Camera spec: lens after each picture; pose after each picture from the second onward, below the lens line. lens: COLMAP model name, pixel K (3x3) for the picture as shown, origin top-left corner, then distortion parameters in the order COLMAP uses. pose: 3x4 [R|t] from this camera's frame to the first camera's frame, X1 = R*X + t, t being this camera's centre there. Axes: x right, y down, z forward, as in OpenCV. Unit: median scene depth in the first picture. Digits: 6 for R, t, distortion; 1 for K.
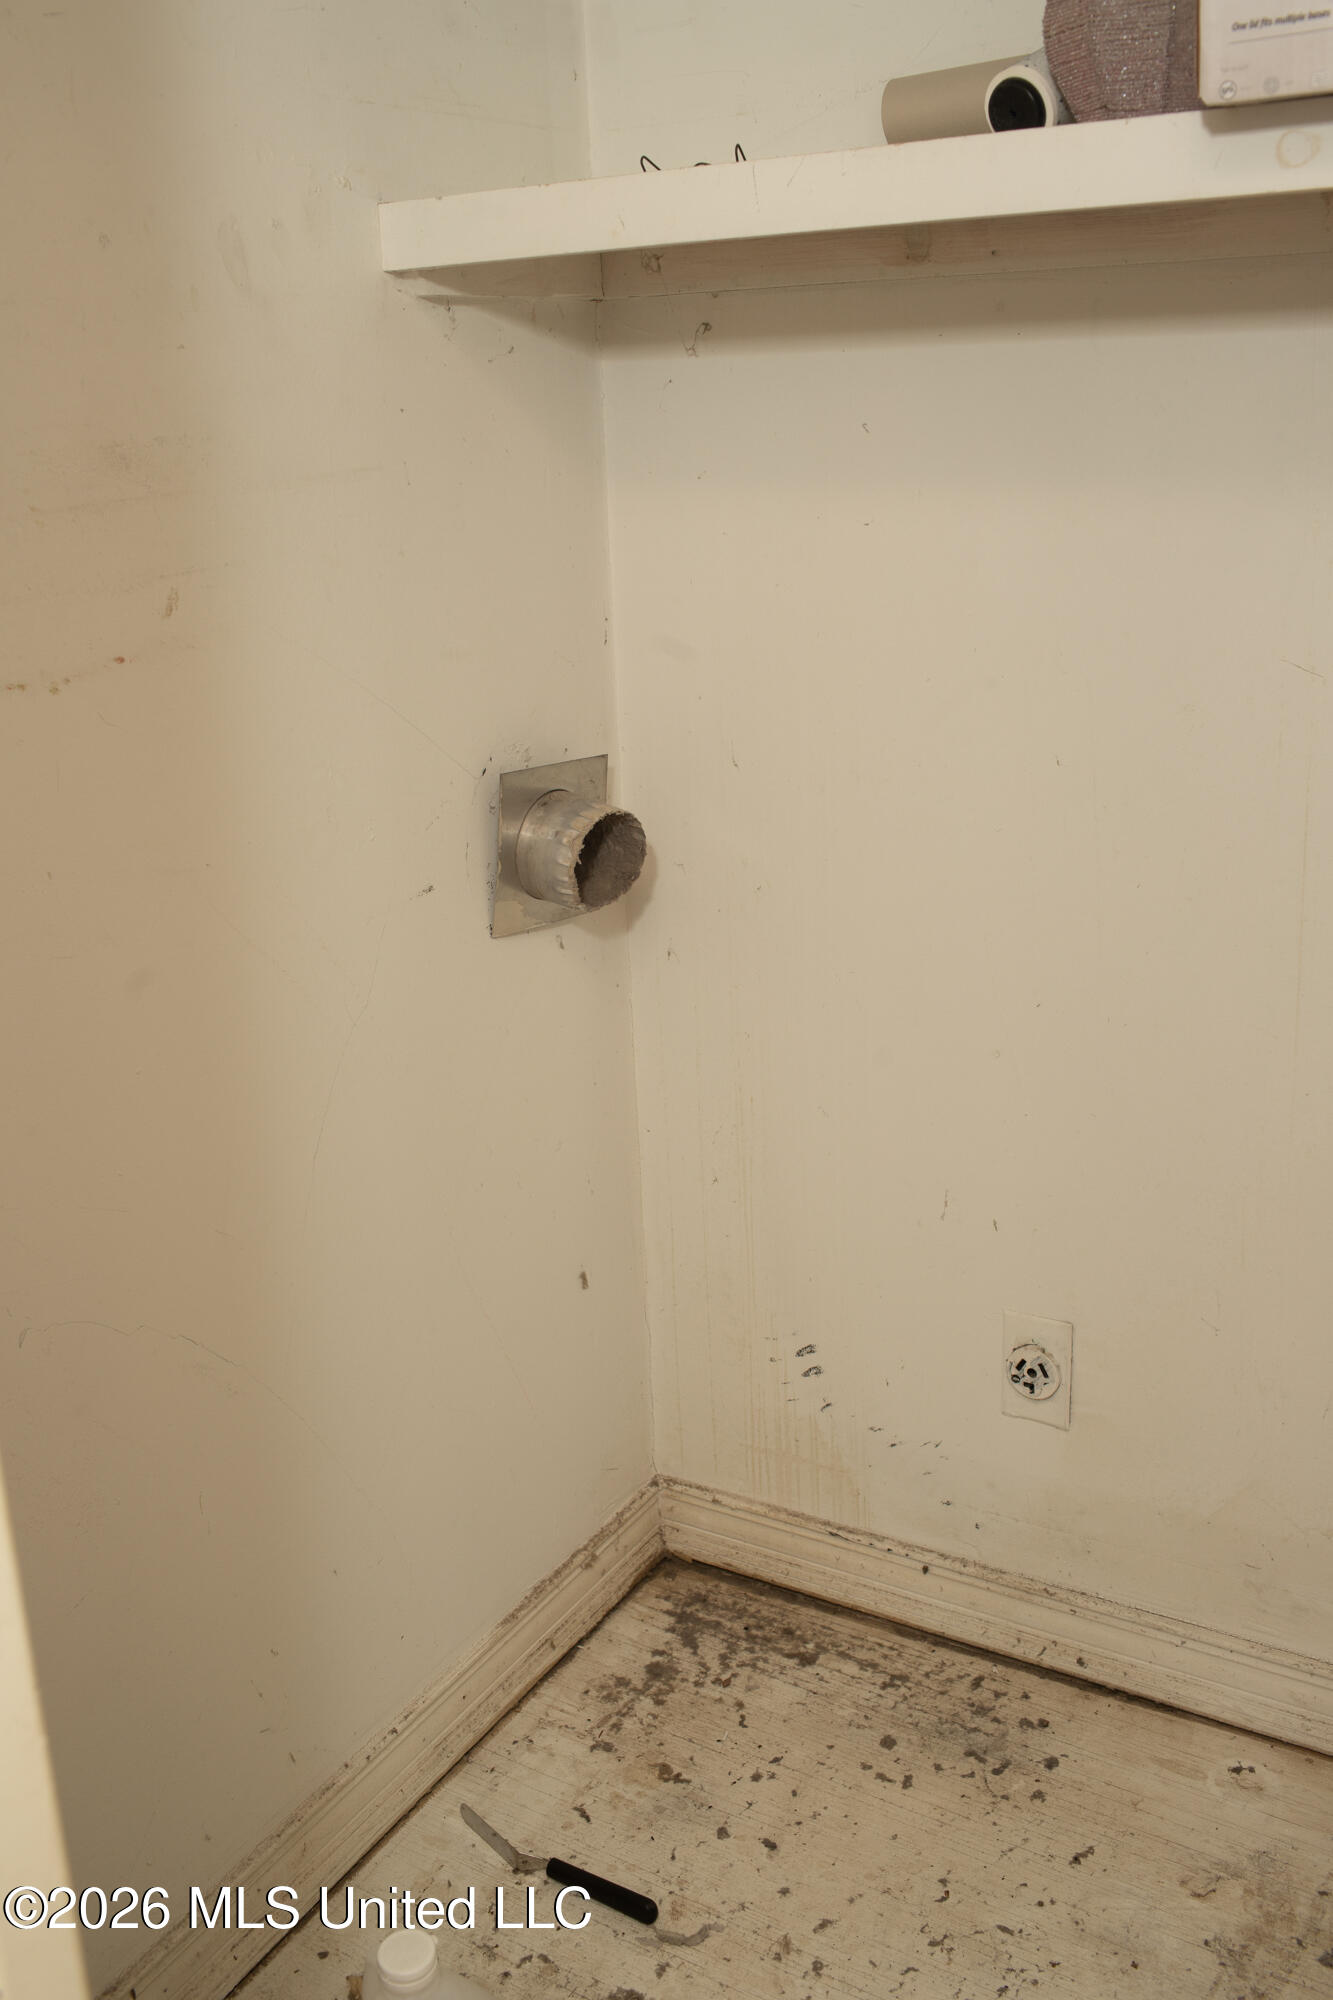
lens RADIAL K [[1947.6, 0, 666.5], [0, 1947.6, 1000.0], [0, 0, 1]] dist [-0.105967, 0.154725]
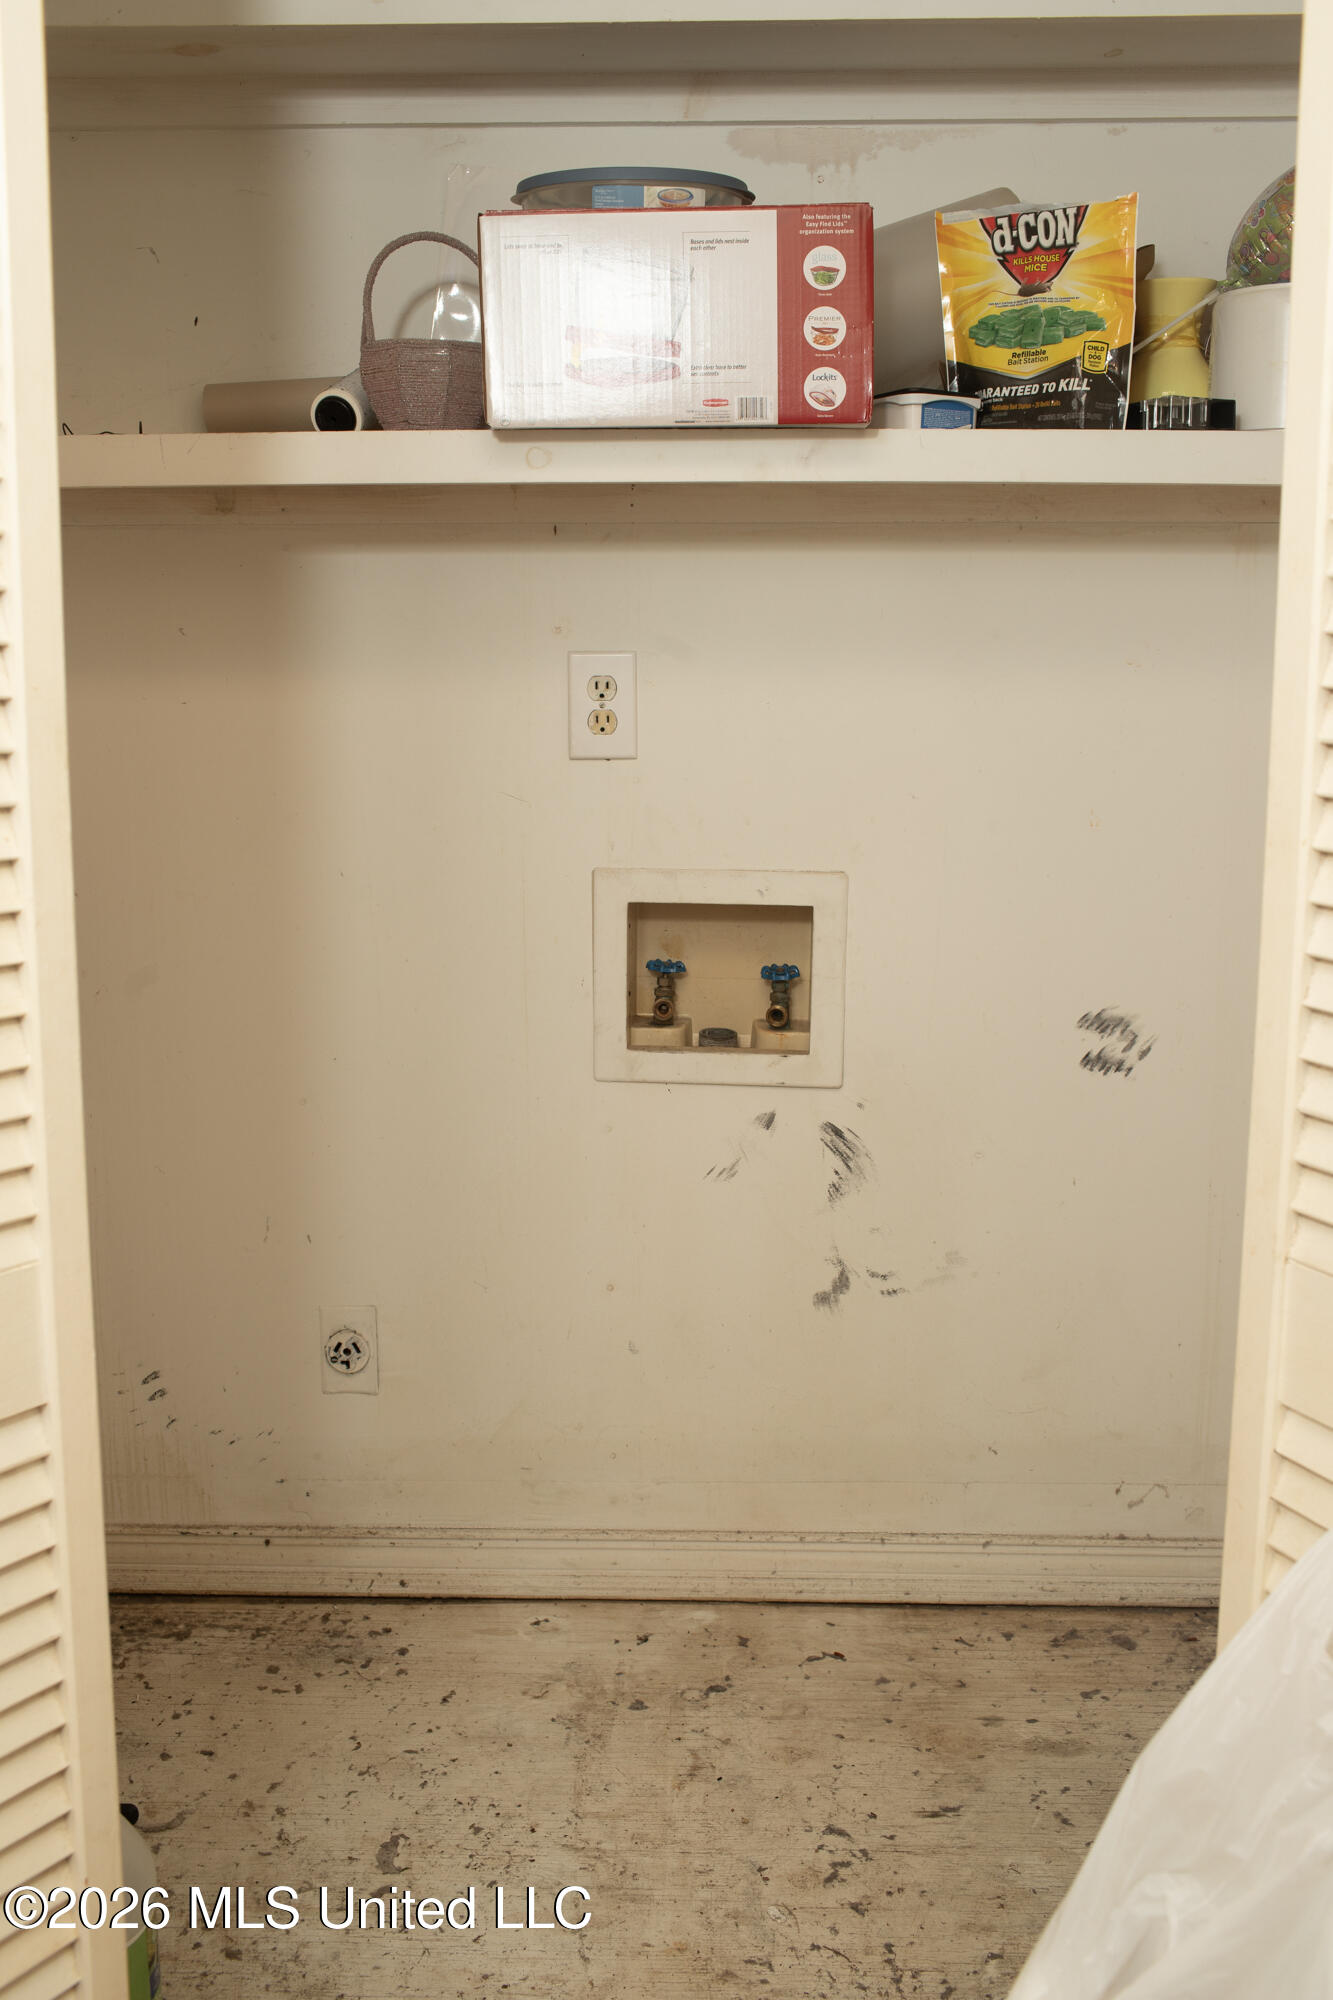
lens RADIAL K [[1947.6, 0, 666.5], [0, 1947.6, 1000.0], [0, 0, 1]] dist [-0.105967, 0.154725]
pose [[0.860180, -0.053408, 0.507186, -0.269814], [0.122776, 0.986939, -0.104299, 0.122098], [-0.494991, 0.151986, 0.855502, -0.244781]]
